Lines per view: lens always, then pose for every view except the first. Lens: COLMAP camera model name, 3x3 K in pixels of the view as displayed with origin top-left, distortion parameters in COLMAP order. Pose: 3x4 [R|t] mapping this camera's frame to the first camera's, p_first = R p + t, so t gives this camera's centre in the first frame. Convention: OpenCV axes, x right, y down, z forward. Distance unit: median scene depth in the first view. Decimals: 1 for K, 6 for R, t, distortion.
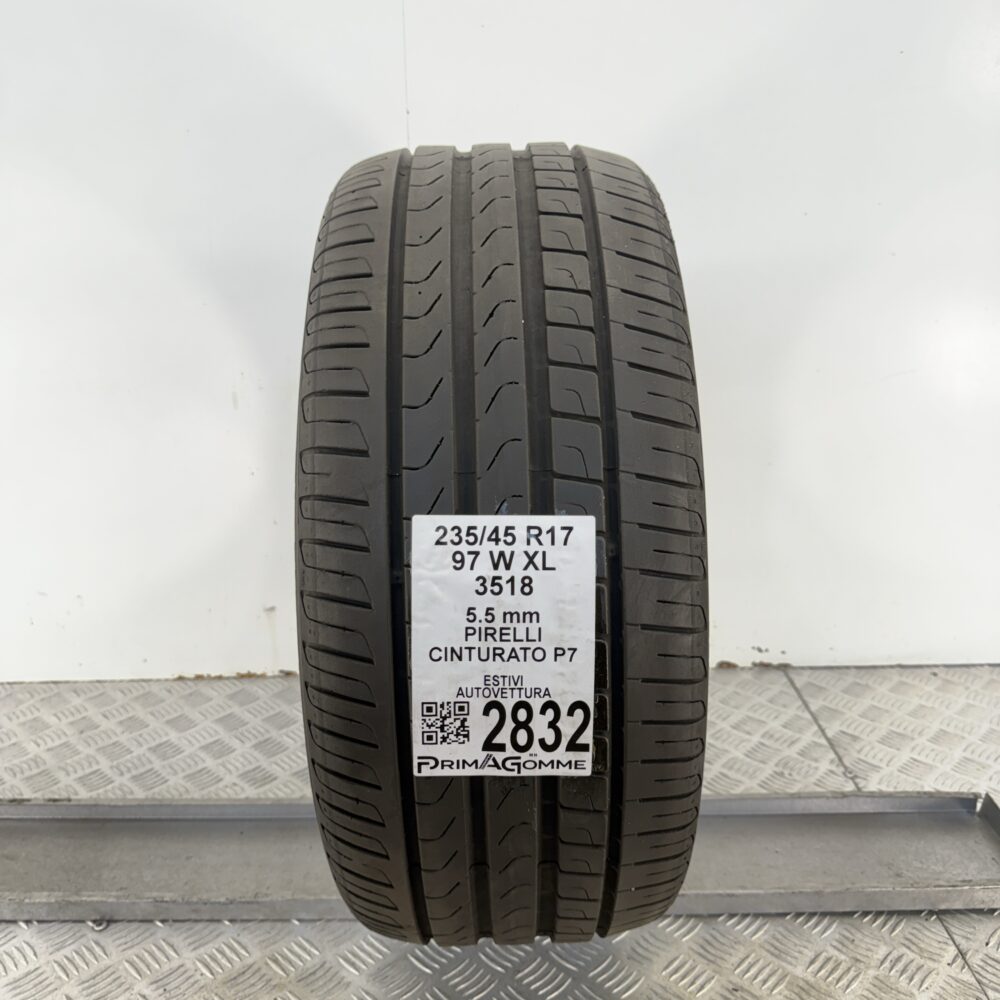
lens RADIAL K [[937.5, 0, 503.3], [0, 937.5, 495.0], [0, 0, 1]] dist [0.101103, -0.172217]
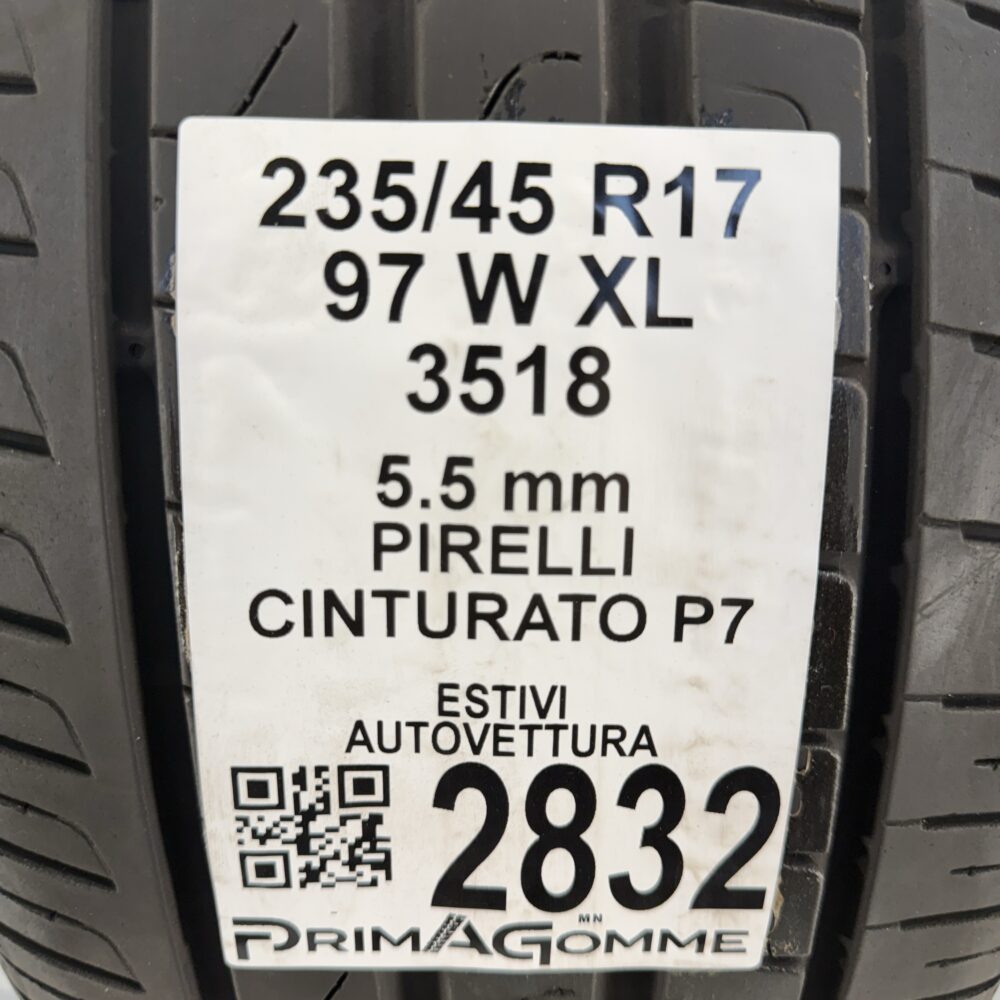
lens RADIAL K [[937.5, 0, 503.3], [0, 937.5, 495.0], [0, 0, 1]] dist [0.101103, -0.172217]
pose [[0.999895, 0.014304, 0.002285, -0.001112], [-0.014453, 0.995736, 0.091105, 0.104578], [-0.000972, -0.091128, 0.995839, 0.708717]]
